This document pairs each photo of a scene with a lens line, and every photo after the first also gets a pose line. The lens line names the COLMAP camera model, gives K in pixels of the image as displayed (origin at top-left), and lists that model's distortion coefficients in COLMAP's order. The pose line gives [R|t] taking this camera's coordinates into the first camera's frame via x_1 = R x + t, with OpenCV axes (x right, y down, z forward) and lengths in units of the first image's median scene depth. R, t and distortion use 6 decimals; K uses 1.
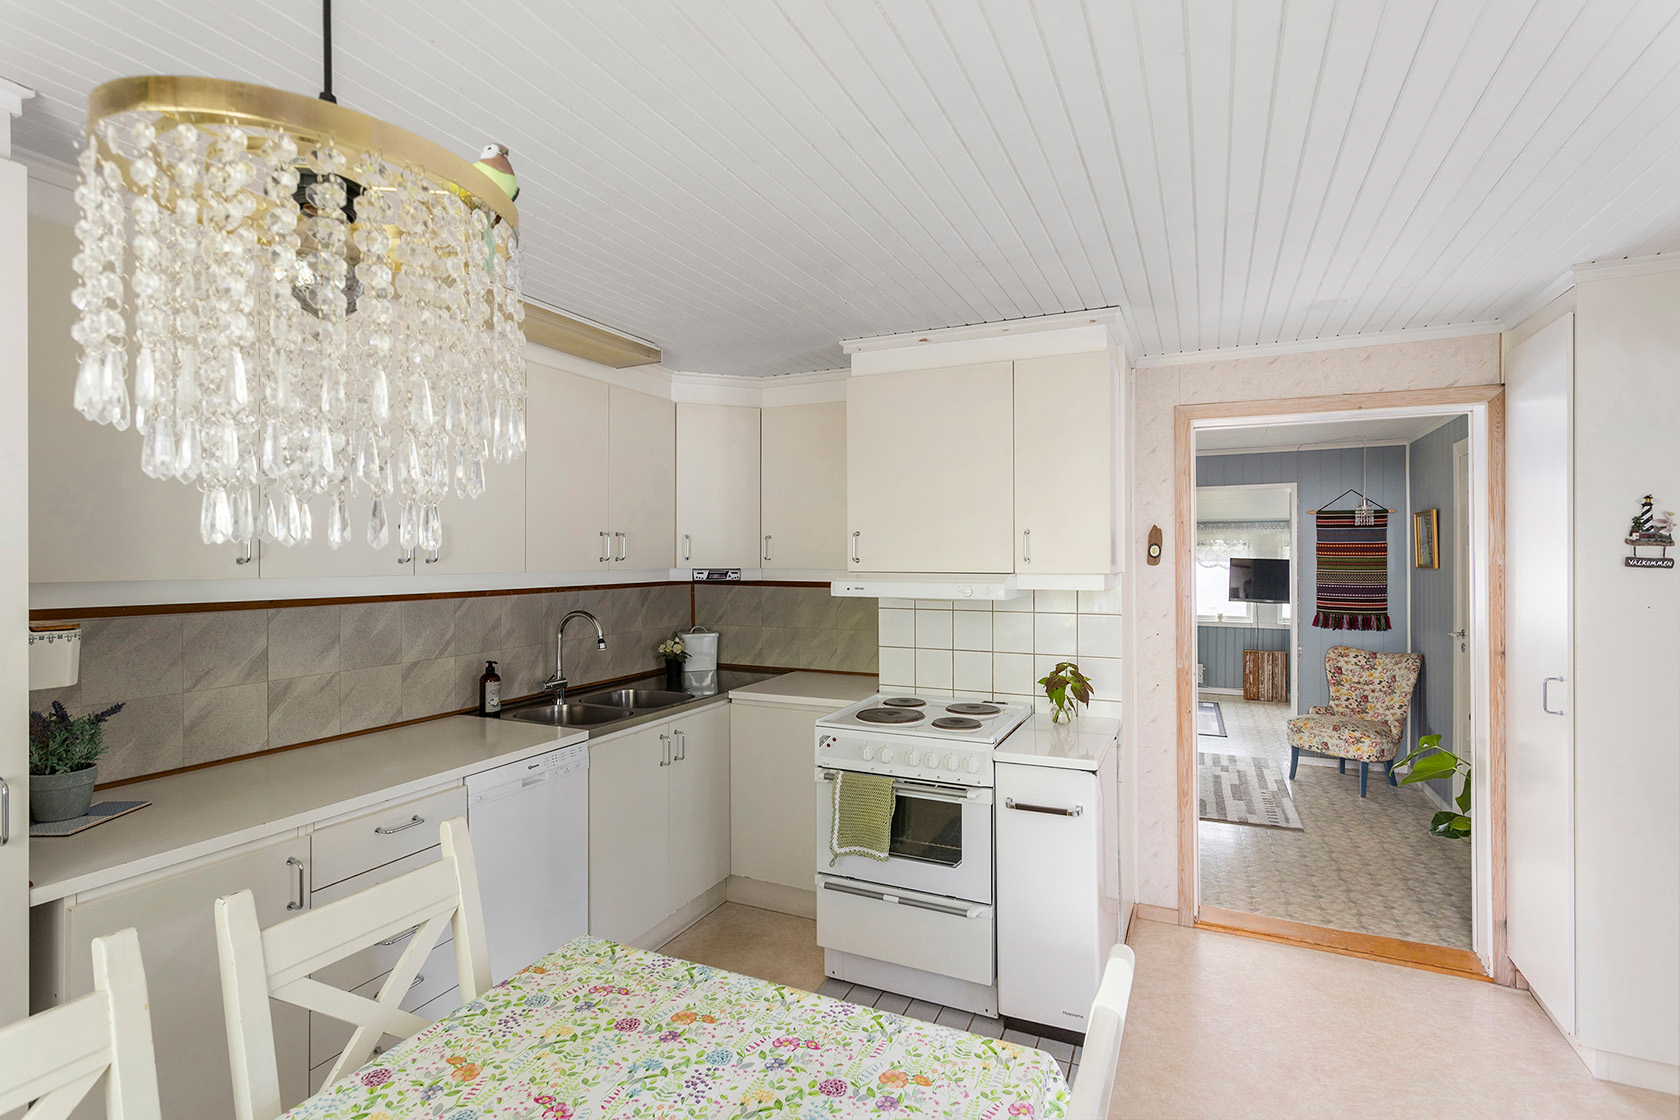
lens RADIAL K [[806.4, 0, 848.2], [0, 806.4, 555.9], [0, 0, 1]] dist [-0.001258, -0.000128]
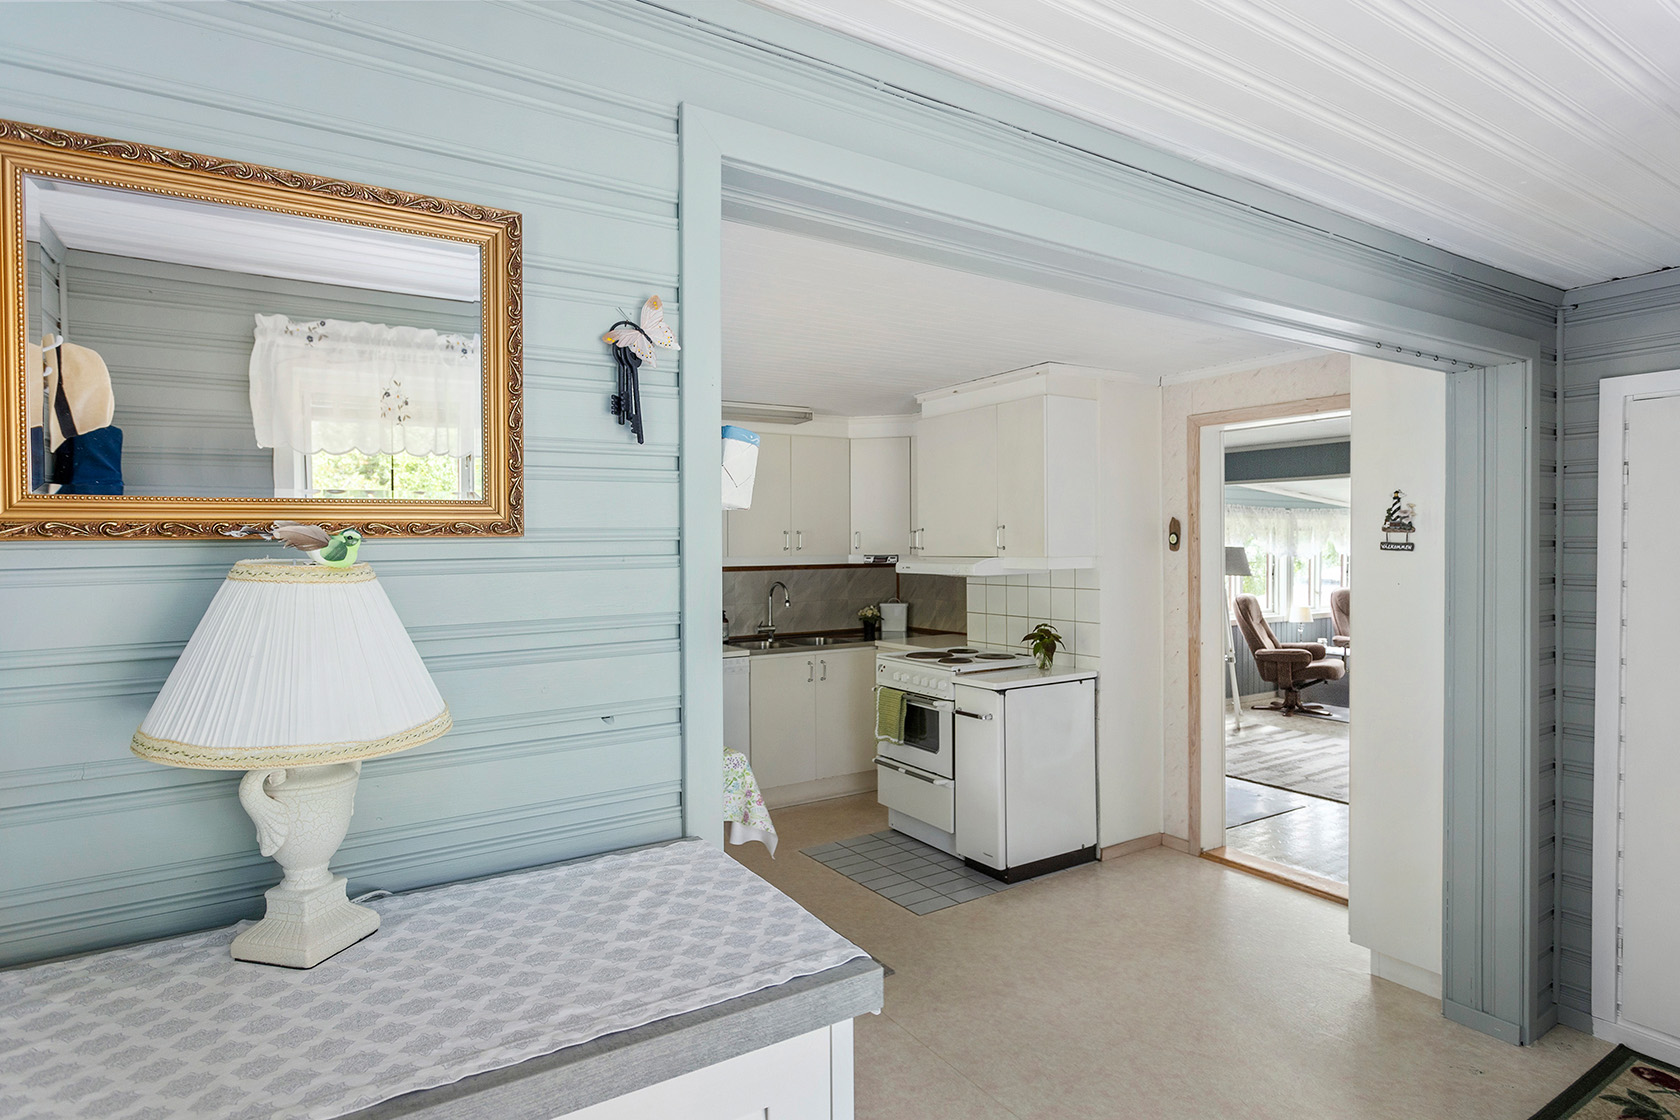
lens RADIAL K [[903.4, 0, 840.7], [0, 903.4, 556.8], [0, 0, 1]] dist [0.003306, 0.000183]
pose [[0.841632, -0.000810, -0.540051, 0.740864], [0.007835, 0.999912, 0.010710, 0.001971], [0.539995, -0.013246, 0.841564, -0.417589]]
